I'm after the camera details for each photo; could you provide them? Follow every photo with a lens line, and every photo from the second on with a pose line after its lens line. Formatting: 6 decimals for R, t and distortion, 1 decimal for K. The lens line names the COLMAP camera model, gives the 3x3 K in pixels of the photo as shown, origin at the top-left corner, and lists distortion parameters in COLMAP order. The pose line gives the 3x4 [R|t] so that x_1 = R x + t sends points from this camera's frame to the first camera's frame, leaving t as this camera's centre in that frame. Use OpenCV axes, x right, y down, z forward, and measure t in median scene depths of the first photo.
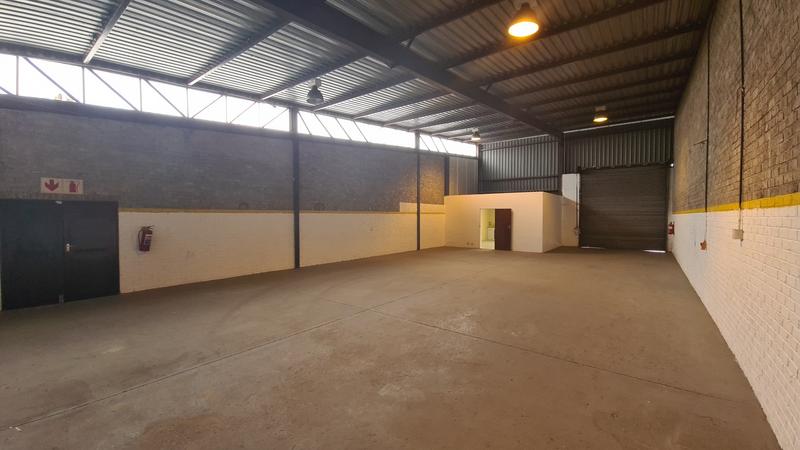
lens RADIAL K [[323.0, 0, 395.8], [0, 323.0, 222.8], [0, 0, 1]] dist [0.013542, -0.009630]
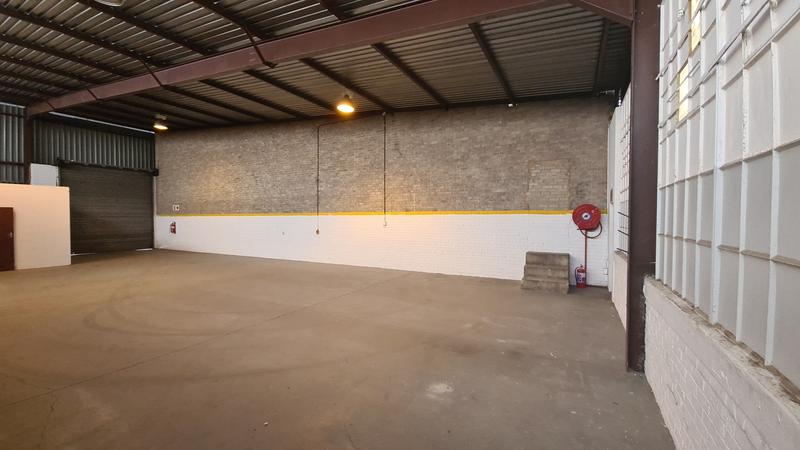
lens RADIAL K [[323.0, 0, 395.8], [0, 323.0, 222.8], [0, 0, 1]] dist [0.013542, -0.009630]
pose [[-0.153196, -0.018544, 0.988022, -0.480110], [0.024900, 0.999434, 0.022619, -0.008365], [-0.987882, 0.028067, -0.152647, 0.360313]]
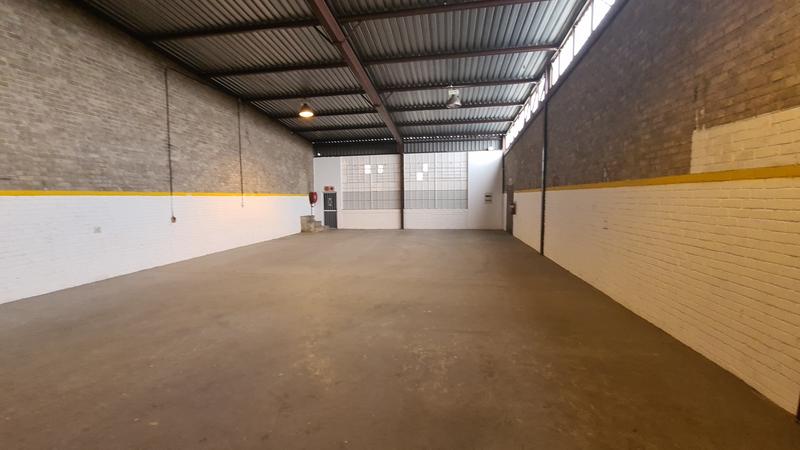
lens RADIAL K [[323.0, 0, 395.8], [0, 323.0, 222.8], [0, 0, 1]] dist [0.013542, -0.009630]
pose [[-0.878282, 0.047792, -0.475748, 0.337784], [0.000974, 0.995169, 0.098172, -0.023246], [0.478142, 0.085759, -0.874086, 1.182082]]
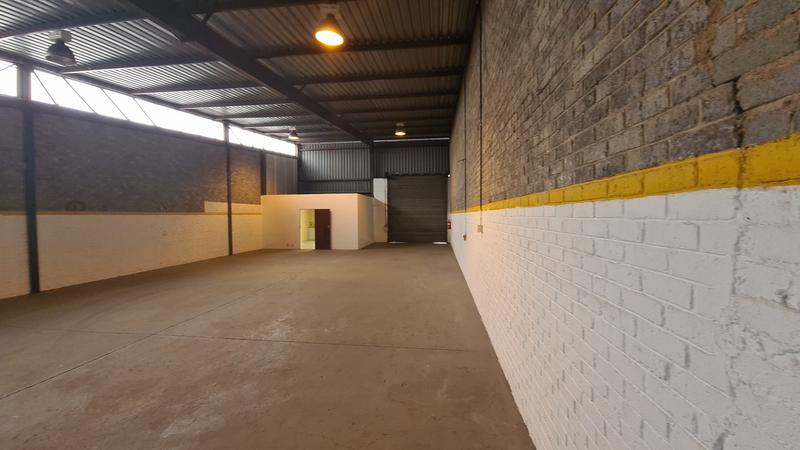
lens RADIAL K [[323.0, 0, 395.8], [0, 323.0, 222.8], [0, 0, 1]] dist [0.013542, -0.009630]
pose [[0.861019, -0.019053, 0.508215, 0.011797], [0.019123, 0.999804, 0.005085, -0.000859], [-0.508212, 0.005341, 0.861215, -0.001603]]
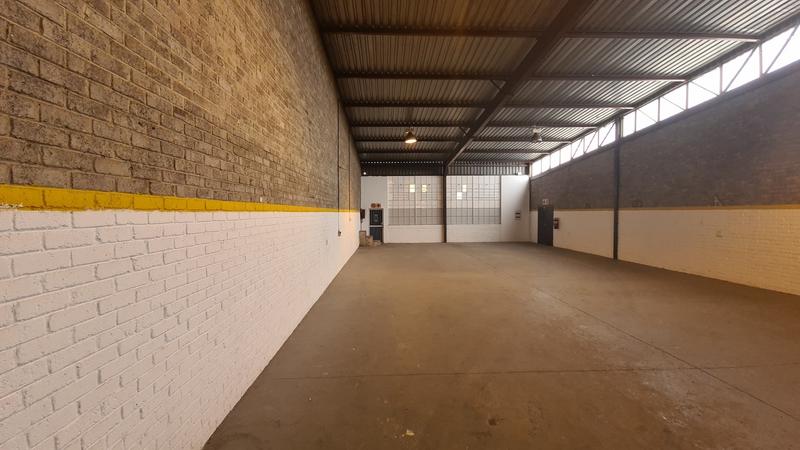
lens RADIAL K [[323.0, 0, 395.8], [0, 323.0, 222.8], [0, 0, 1]] dist [0.013542, -0.009630]
pose [[-0.767164, 0.023745, -0.641012, 0.761056], [-0.009203, 0.998804, 0.048013, -0.025734], [0.641385, 0.042733, -0.766028, 1.035655]]
